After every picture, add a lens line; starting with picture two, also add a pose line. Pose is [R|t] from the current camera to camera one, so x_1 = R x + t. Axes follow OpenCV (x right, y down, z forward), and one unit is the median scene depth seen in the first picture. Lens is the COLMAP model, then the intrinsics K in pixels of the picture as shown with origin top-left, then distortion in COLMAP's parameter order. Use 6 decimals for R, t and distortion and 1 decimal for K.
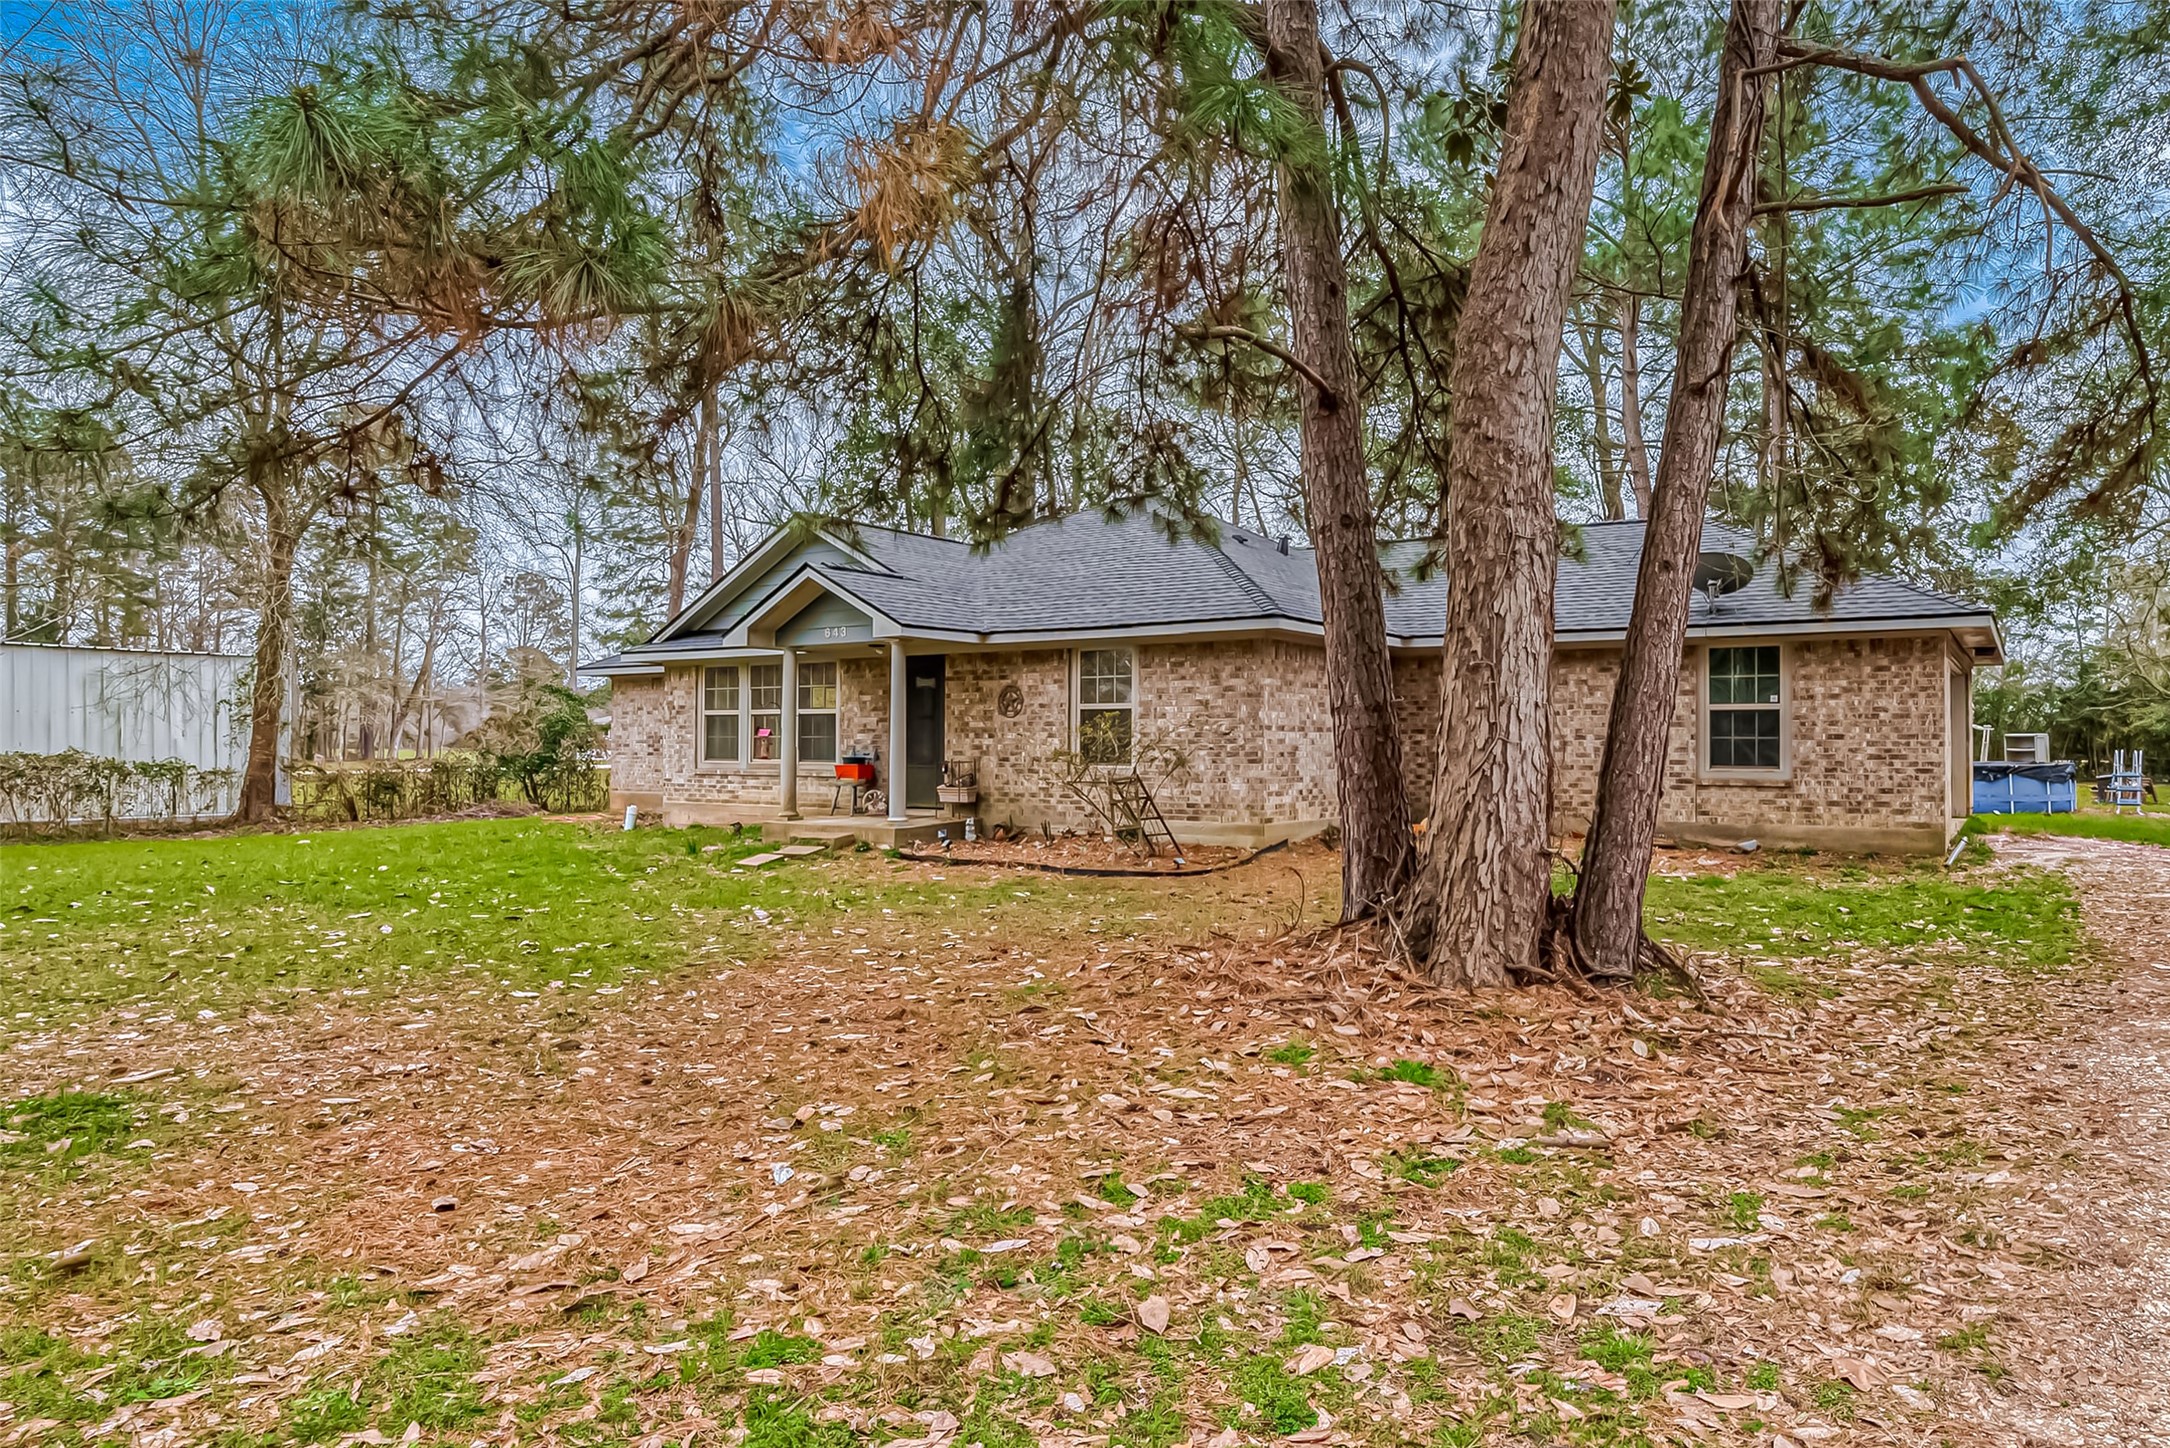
lens RADIAL K [[869.9, 0, 1079.9], [0, 869.9, 737.9], [0, 0, 1]] dist [0.001880, 0.000041]
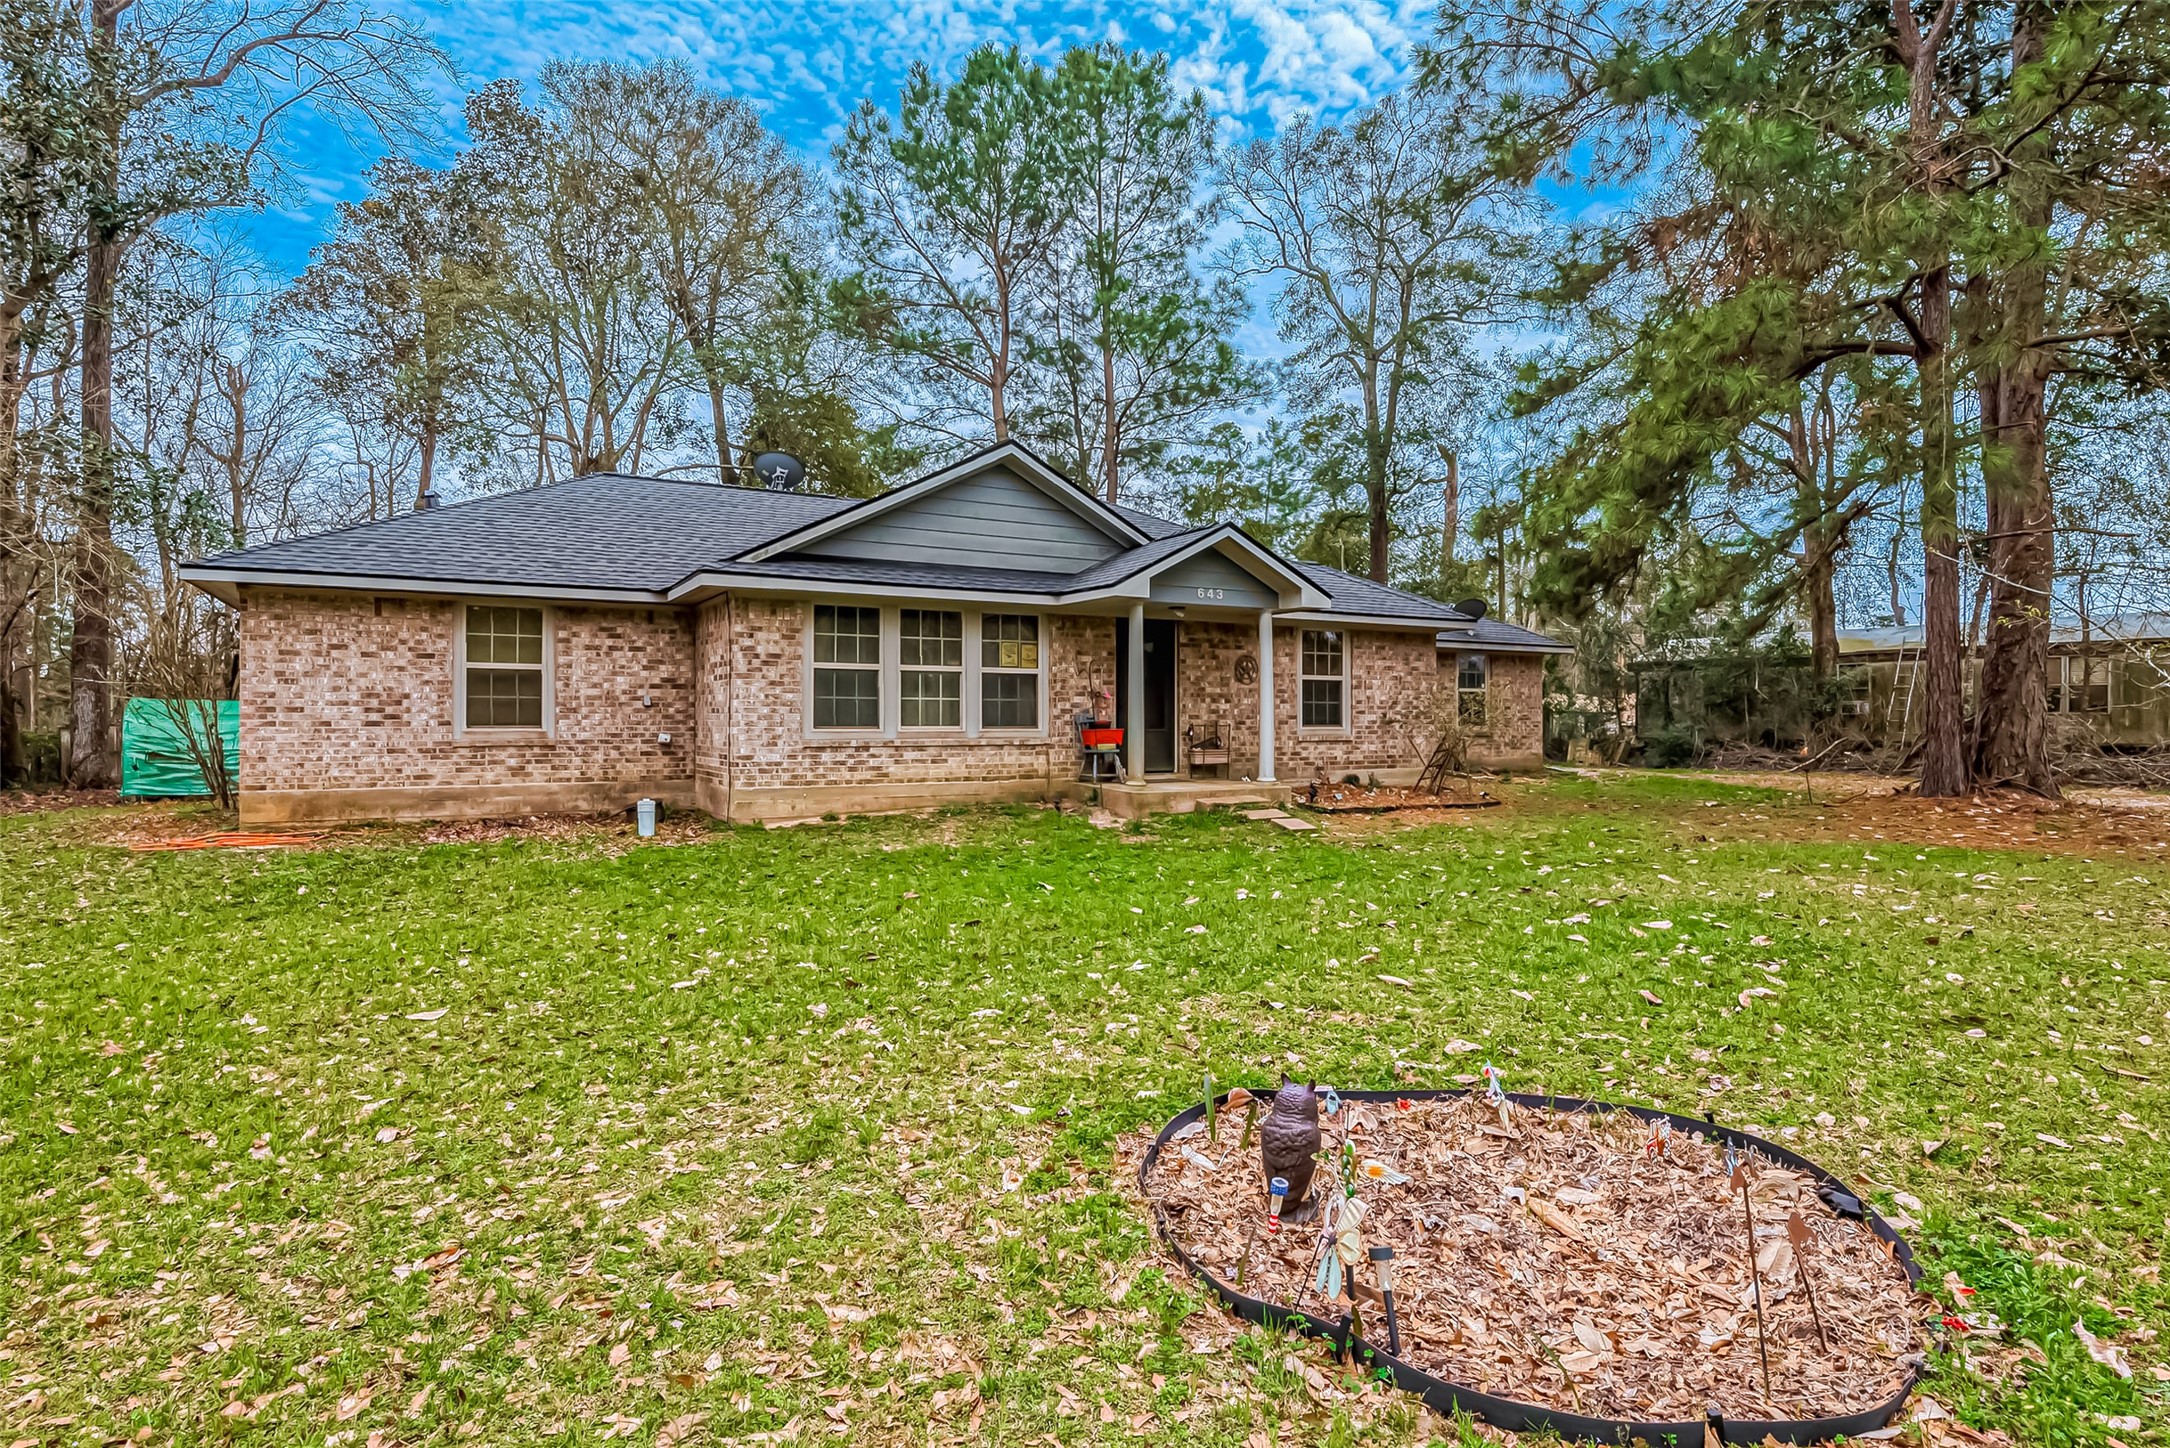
lens RADIAL K [[869.9, 0, 1079.1], [0, 869.9, 714.6], [0, 0, 1]] dist [0.001880, 0.000041]
pose [[0.682293, -0.002061, 0.731076, -0.860703], [-0.007798, 0.999919, 0.010096, 0.004049], [-0.731037, -0.012589, 0.682222, 0.335624]]
